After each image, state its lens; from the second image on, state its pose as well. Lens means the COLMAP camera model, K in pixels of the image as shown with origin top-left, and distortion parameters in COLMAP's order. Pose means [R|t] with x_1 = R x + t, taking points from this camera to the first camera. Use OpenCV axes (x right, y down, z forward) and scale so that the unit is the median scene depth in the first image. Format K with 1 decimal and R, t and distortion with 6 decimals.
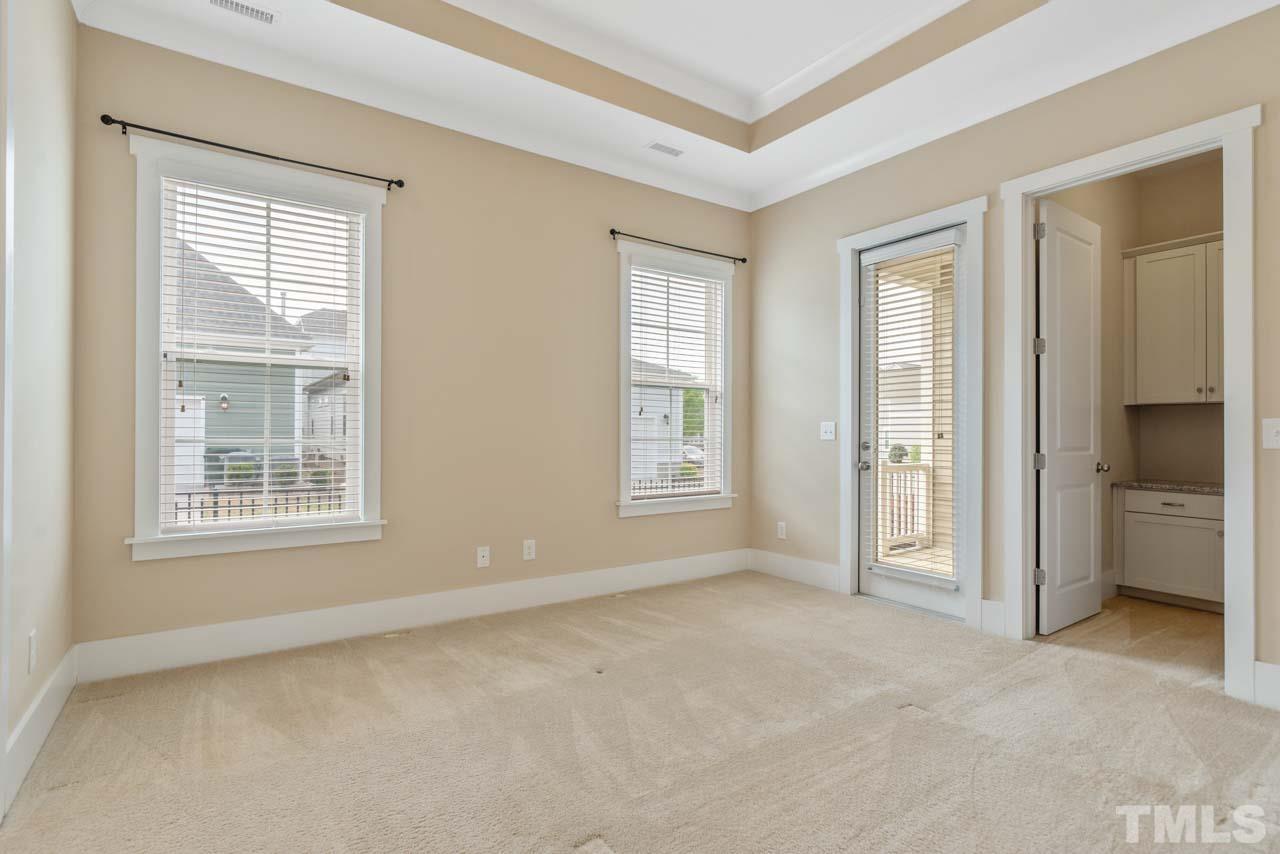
lens RADIAL K [[631.1, 0, 639.6], [0, 631.1, 431.2], [0, 0, 1]] dist [-0.001030, -0.000050]
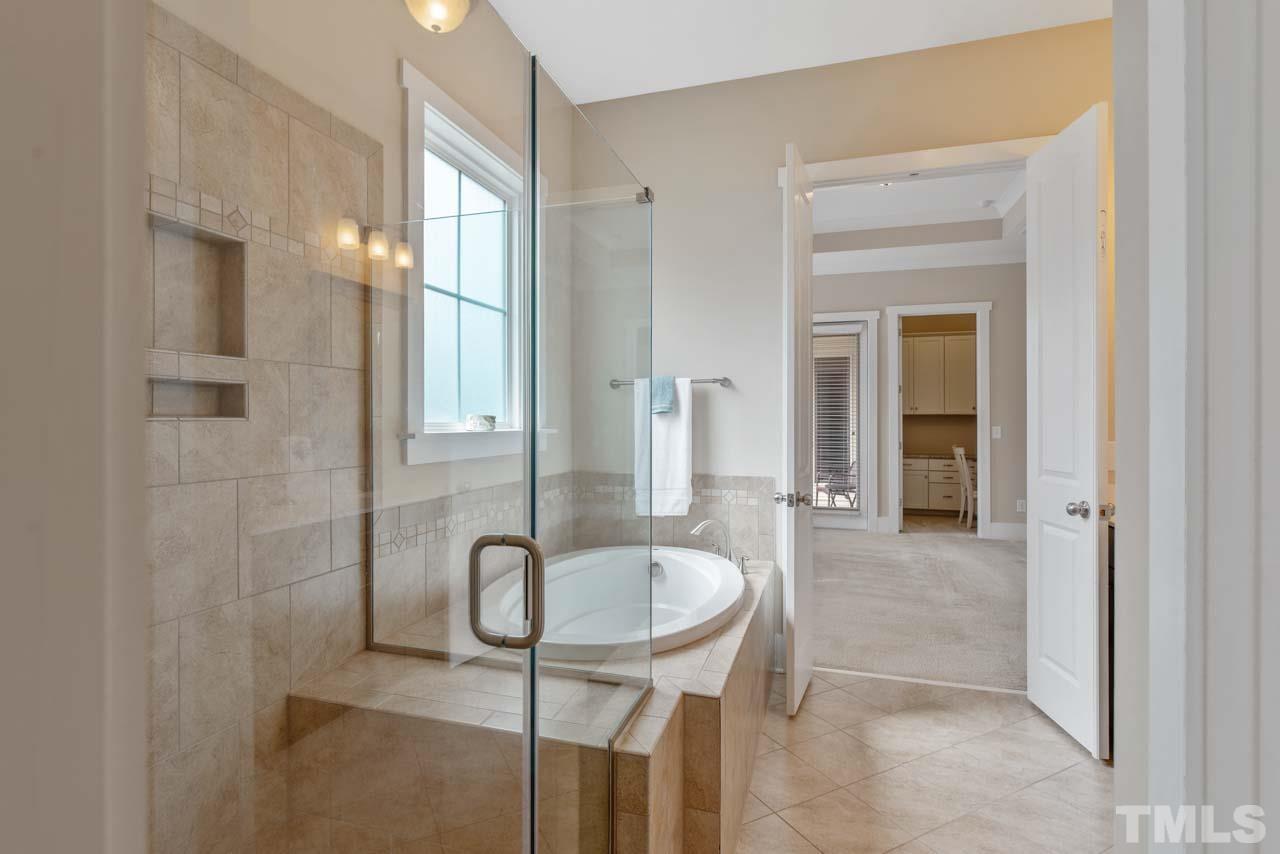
lens RADIAL K [[637.0, 0, 641.8], [0, 637.0, 418.8], [0, 0, 1]] dist [0.001387, 0.000211]
pose [[0.790528, -0.001688, 0.612424, -1.189919], [0.000872, 0.999998, 0.001631, -0.040134], [-0.612426, -0.000755, 0.790528, -0.109744]]
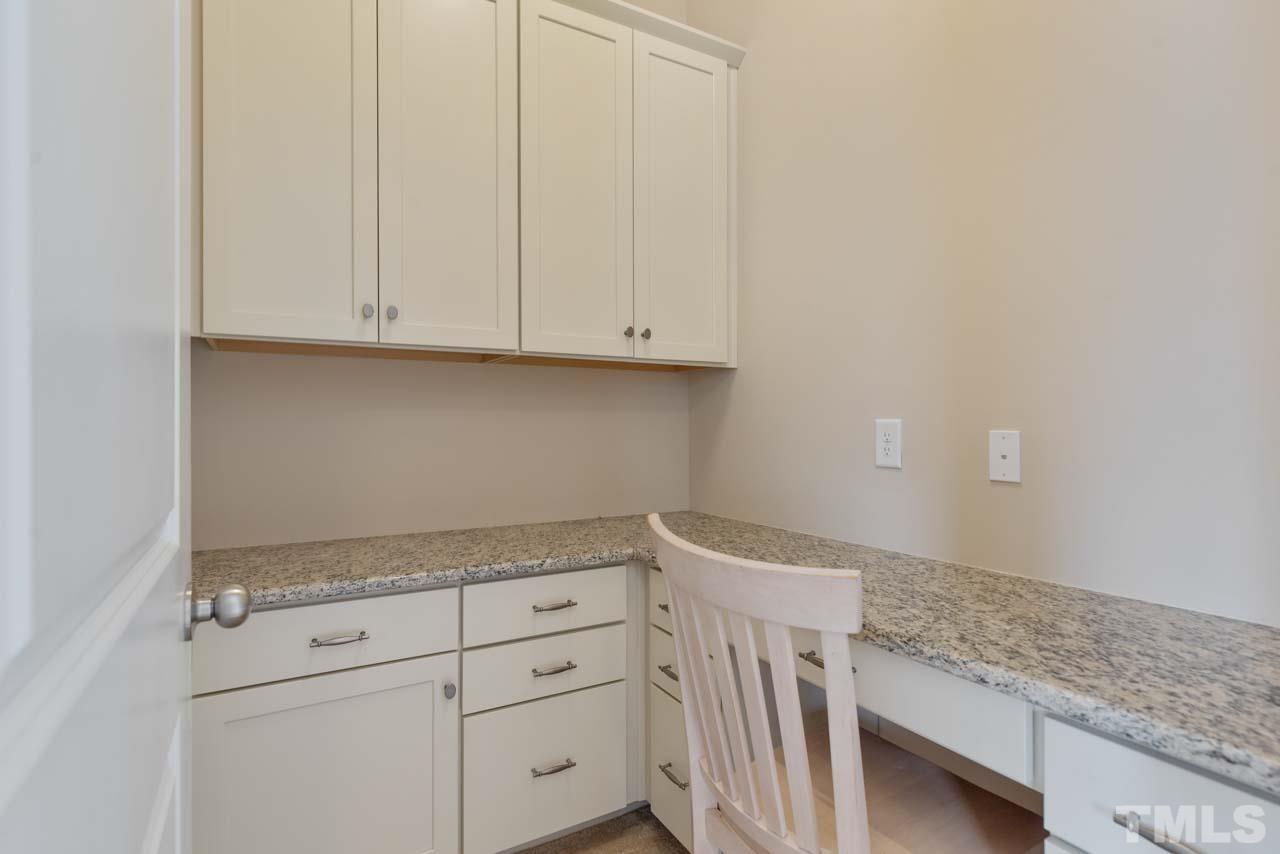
lens RADIAL K [[637.0, 0, 641.8], [0, 637.0, 418.8], [0, 0, 1]] dist [0.001387, 0.000211]
pose [[0.081128, -0.002159, 0.996701, 0.571150], [-0.002357, 0.999994, 0.002358, -0.001313], [-0.996701, -0.002541, 0.081122, 0.889180]]
